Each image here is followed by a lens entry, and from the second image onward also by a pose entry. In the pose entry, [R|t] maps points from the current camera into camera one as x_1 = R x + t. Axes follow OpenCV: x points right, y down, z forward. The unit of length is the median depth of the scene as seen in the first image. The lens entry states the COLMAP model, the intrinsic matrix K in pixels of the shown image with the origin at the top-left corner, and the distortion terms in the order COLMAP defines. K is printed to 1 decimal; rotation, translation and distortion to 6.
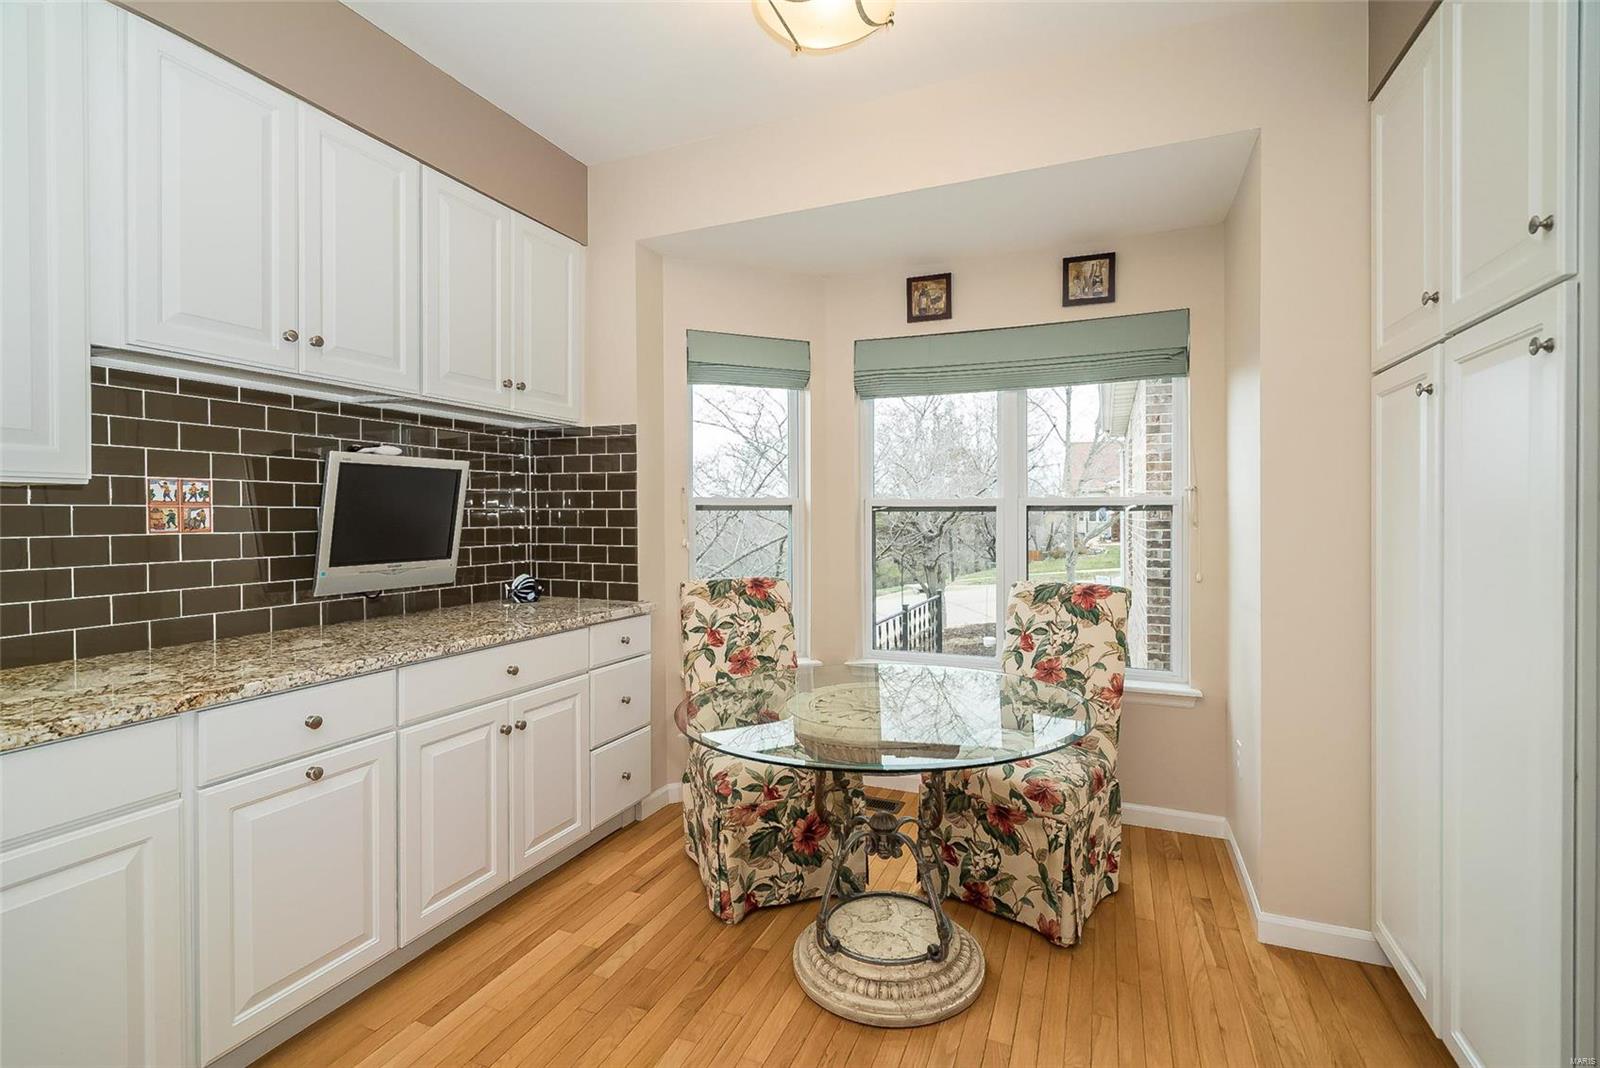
lens RADIAL K [[733.7, 0, 793.6], [0, 733.7, 523.4], [0, 0, 1]] dist [-0.002808, 0.000402]
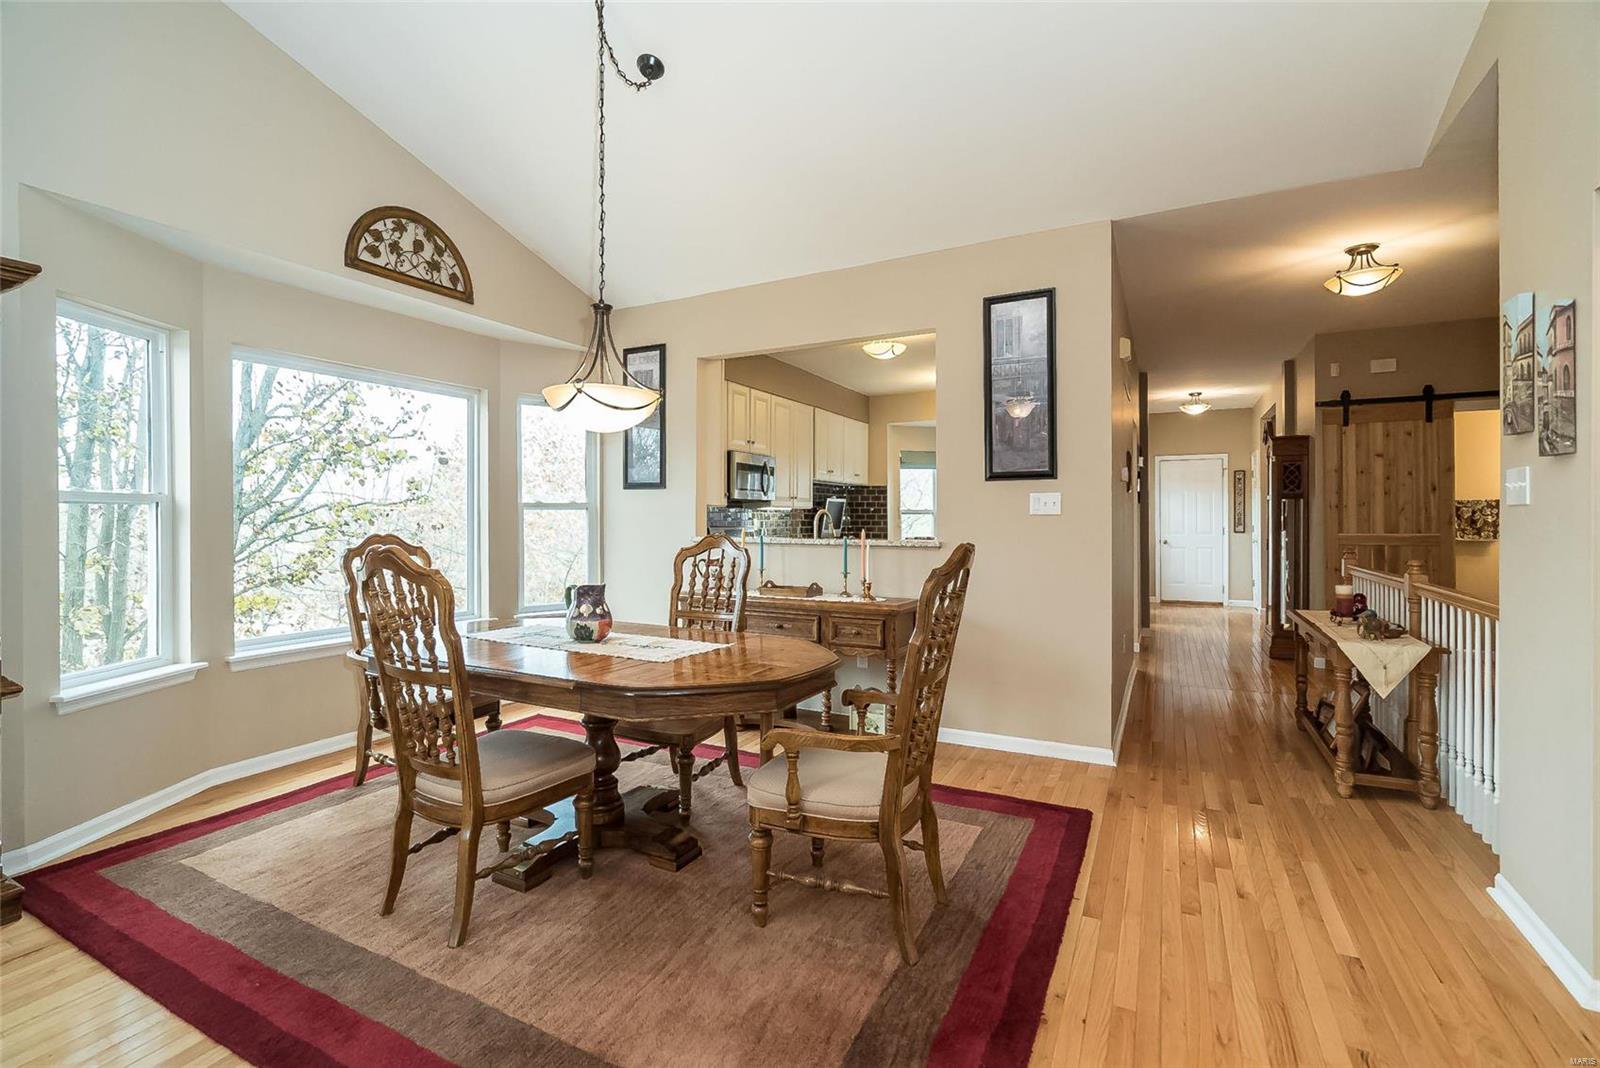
lens RADIAL K [[733.7, 0, 793.6], [0, 733.7, 523.4], [0, 0, 1]] dist [-0.002808, 0.000402]
pose [[0.995583, -0.000245, -0.093883, -0.426192], [-0.000273, 0.999985, -0.005499, 0.048507], [0.093883, 0.005500, 0.995568, -2.712602]]
